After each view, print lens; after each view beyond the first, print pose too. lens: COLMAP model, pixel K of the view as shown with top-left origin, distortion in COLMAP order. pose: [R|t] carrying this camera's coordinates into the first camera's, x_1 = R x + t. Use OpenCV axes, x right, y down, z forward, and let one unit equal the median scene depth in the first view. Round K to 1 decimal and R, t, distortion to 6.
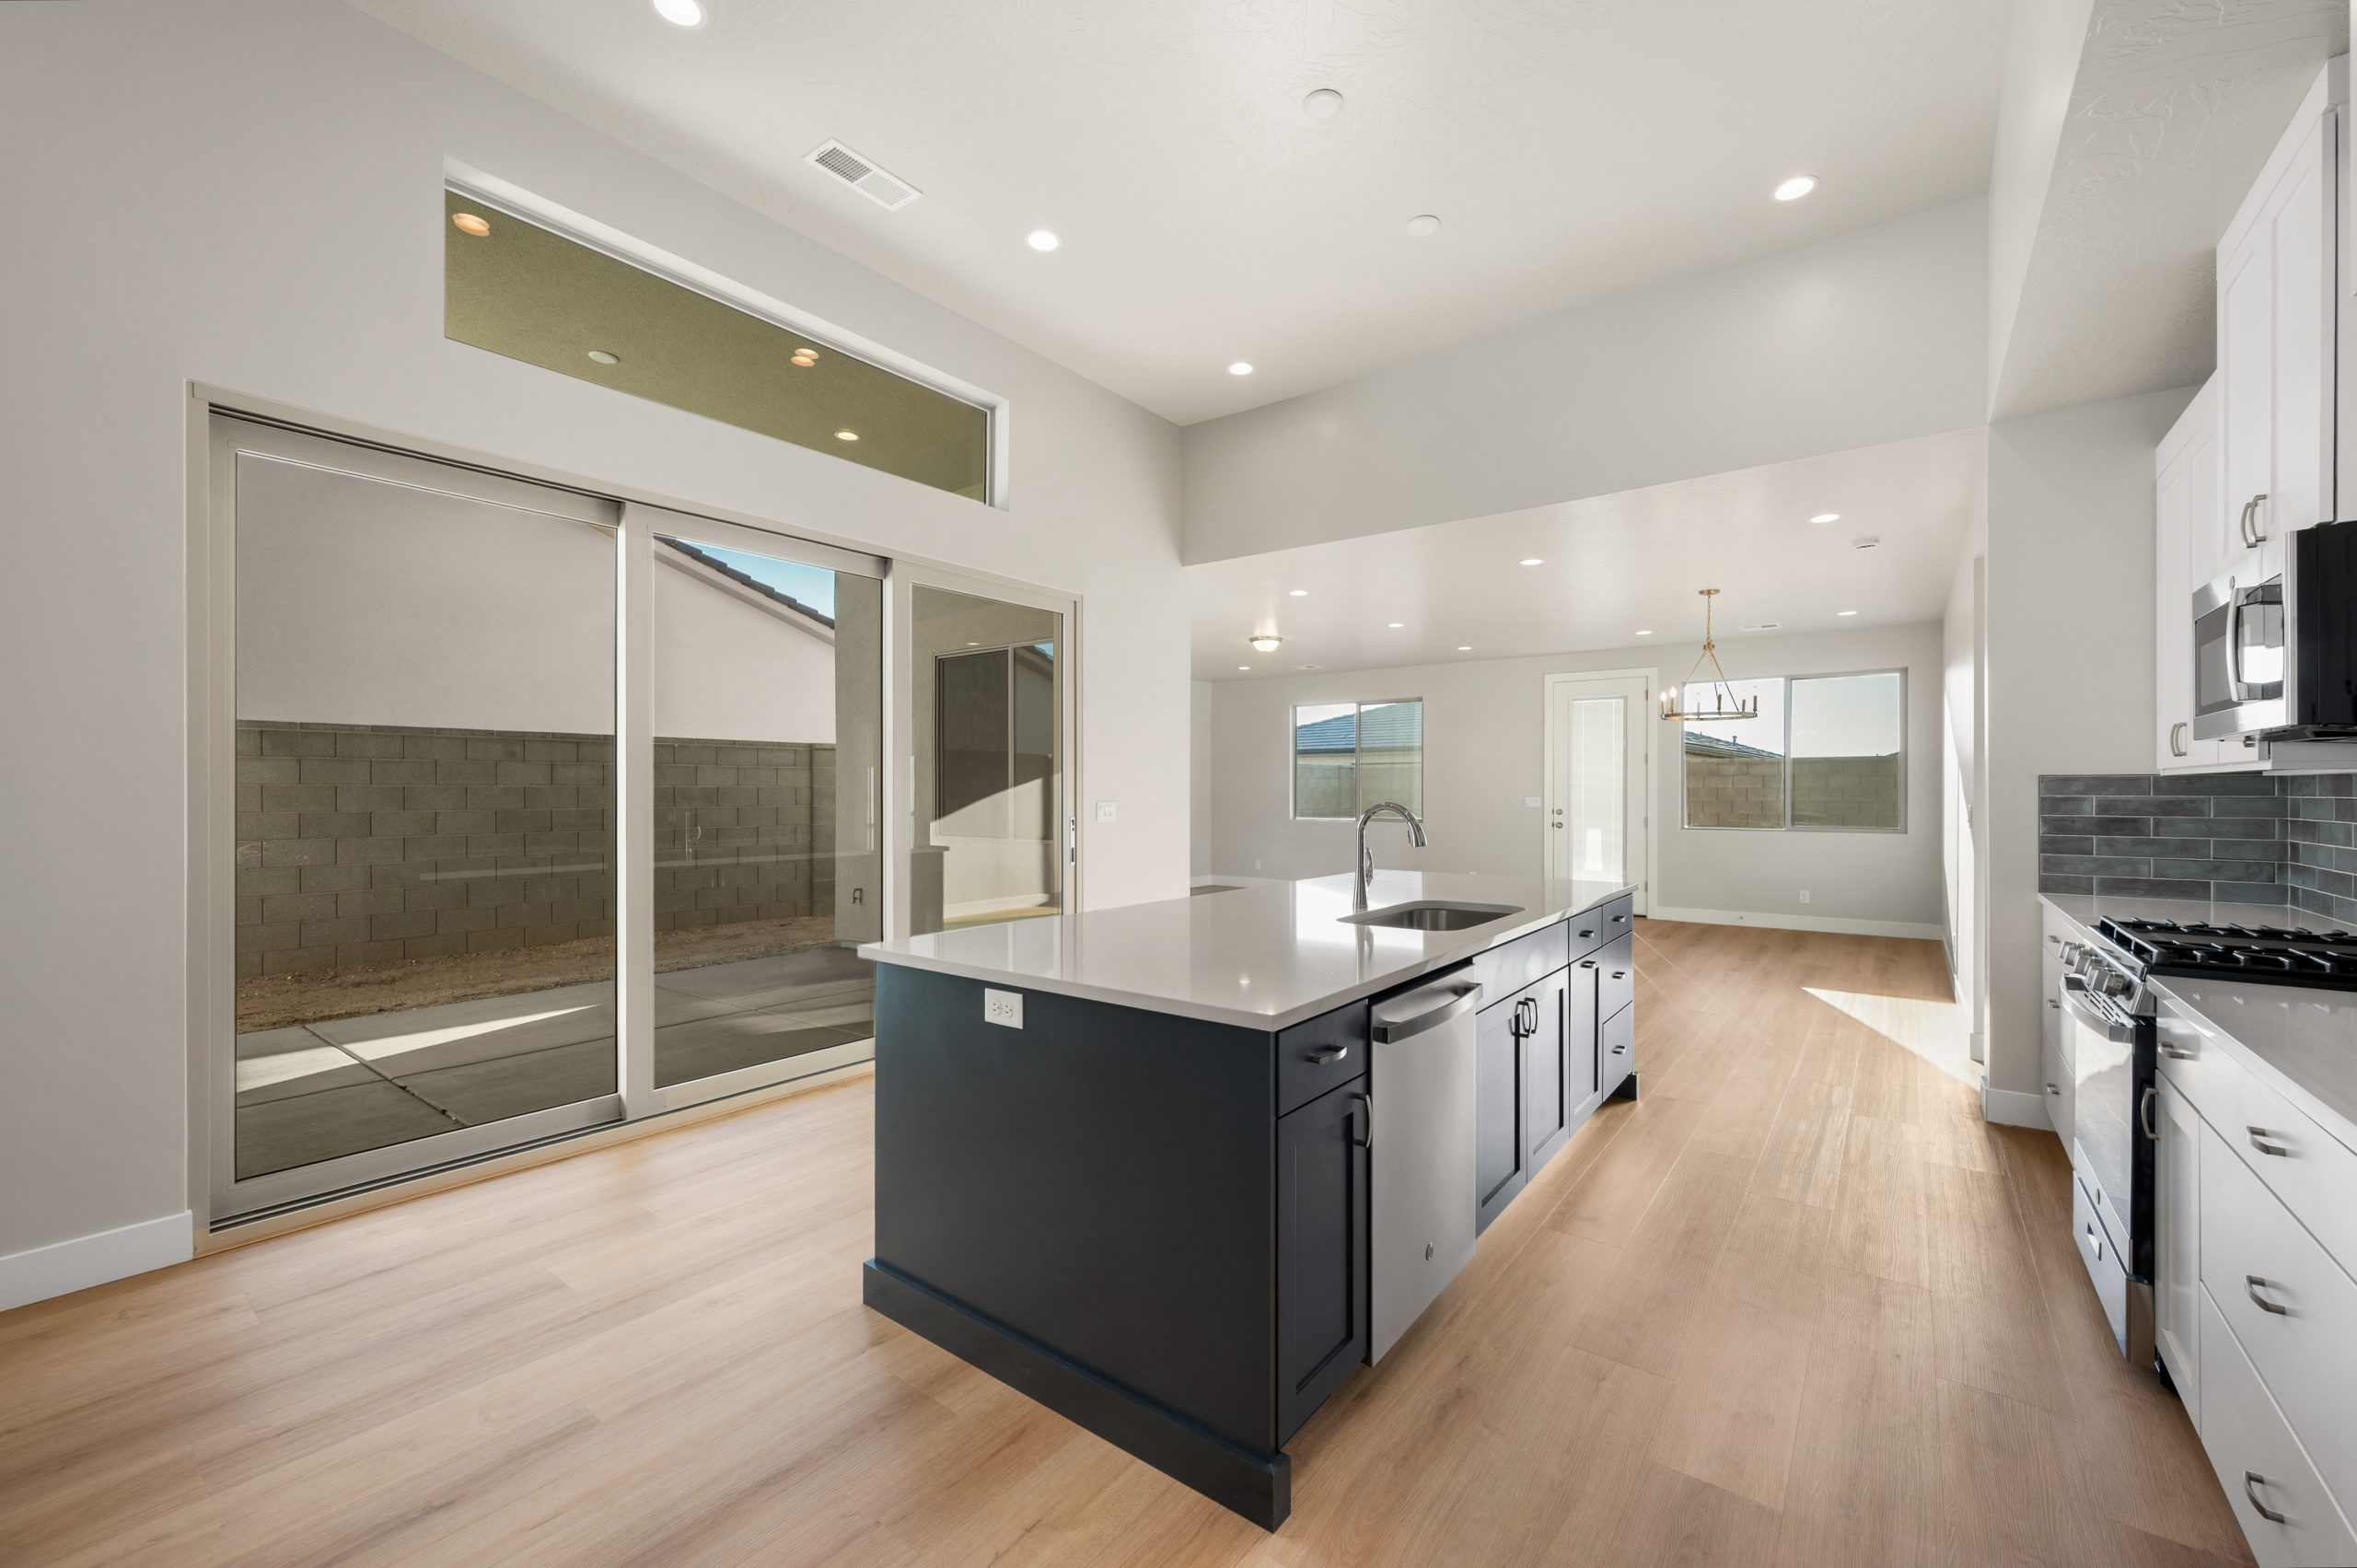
lens RADIAL K [[941.4, 0, 1168.3], [0, 941.4, 789.5], [0, 0, 1]] dist [-0.003098, 0.000056]
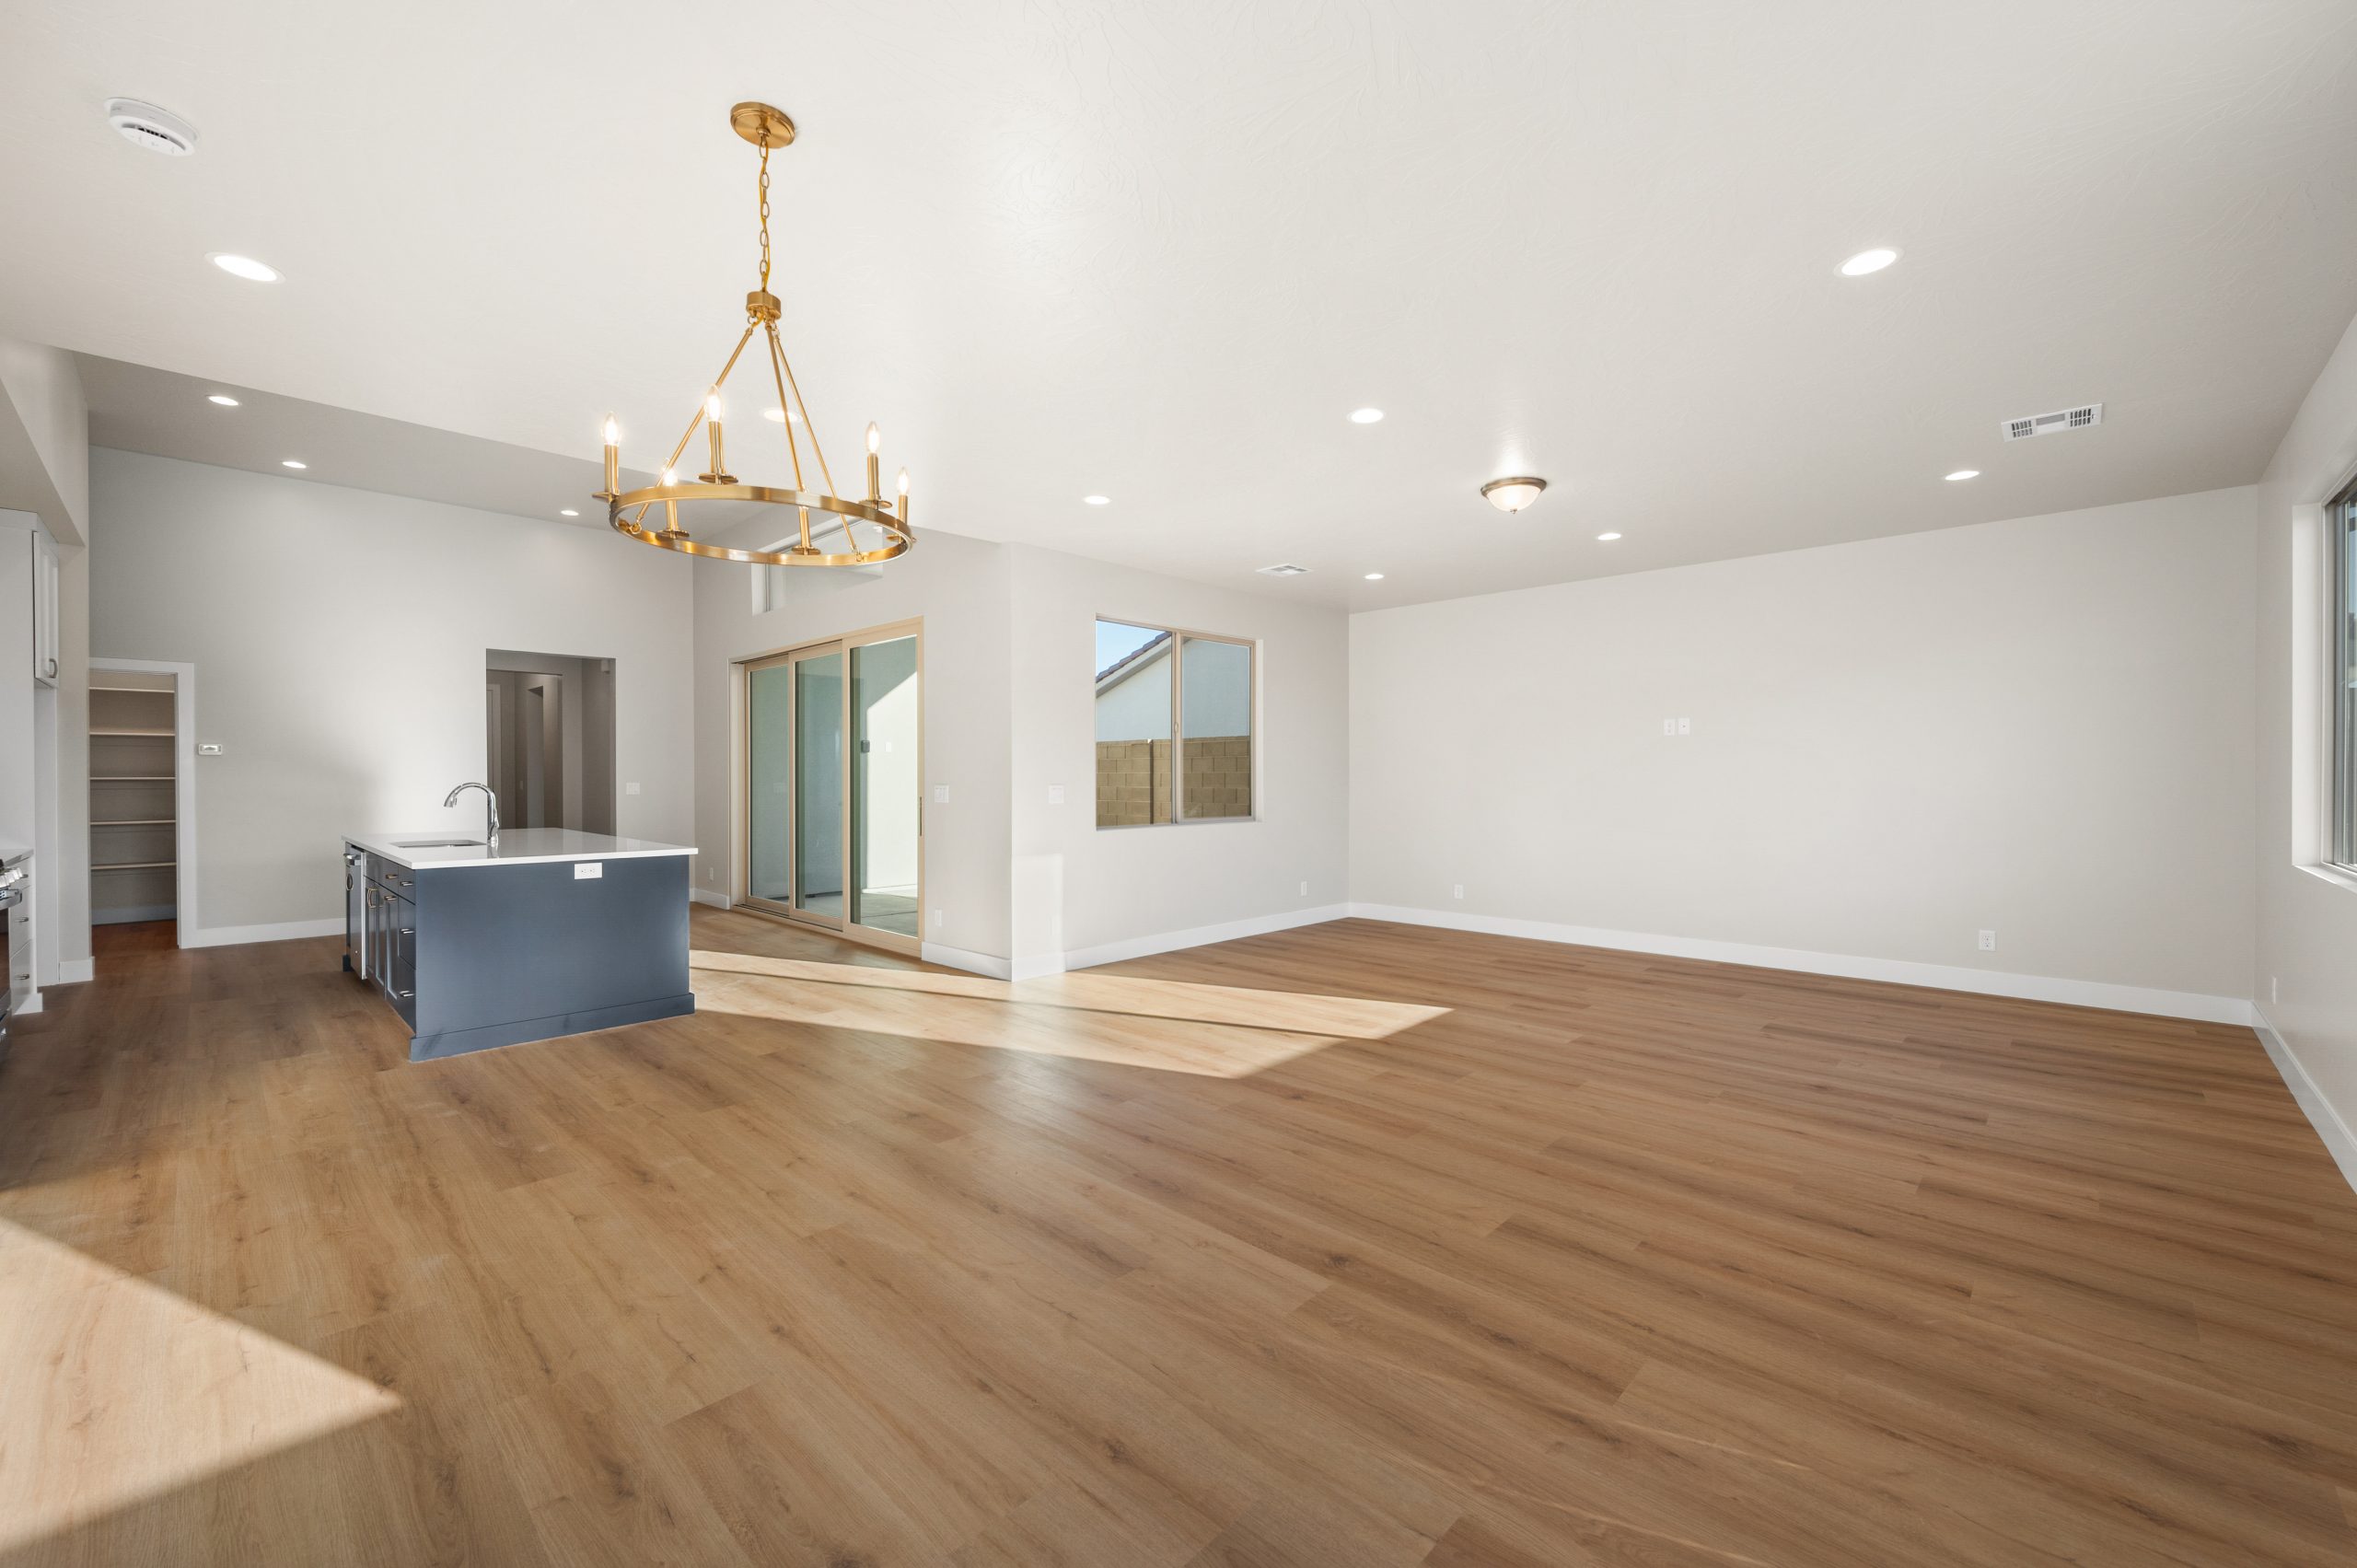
lens RADIAL K [[941.4, 0, 1197.8], [0, 941.4, 787.3], [0, 0, 1]] dist [-0.003098, 0.000056]
pose [[-0.099265, 0.016699, -0.994921, 1.382441], [-0.000421, 0.999858, 0.016824, 0.000271], [0.995061, 0.002089, -0.099244, 1.861805]]
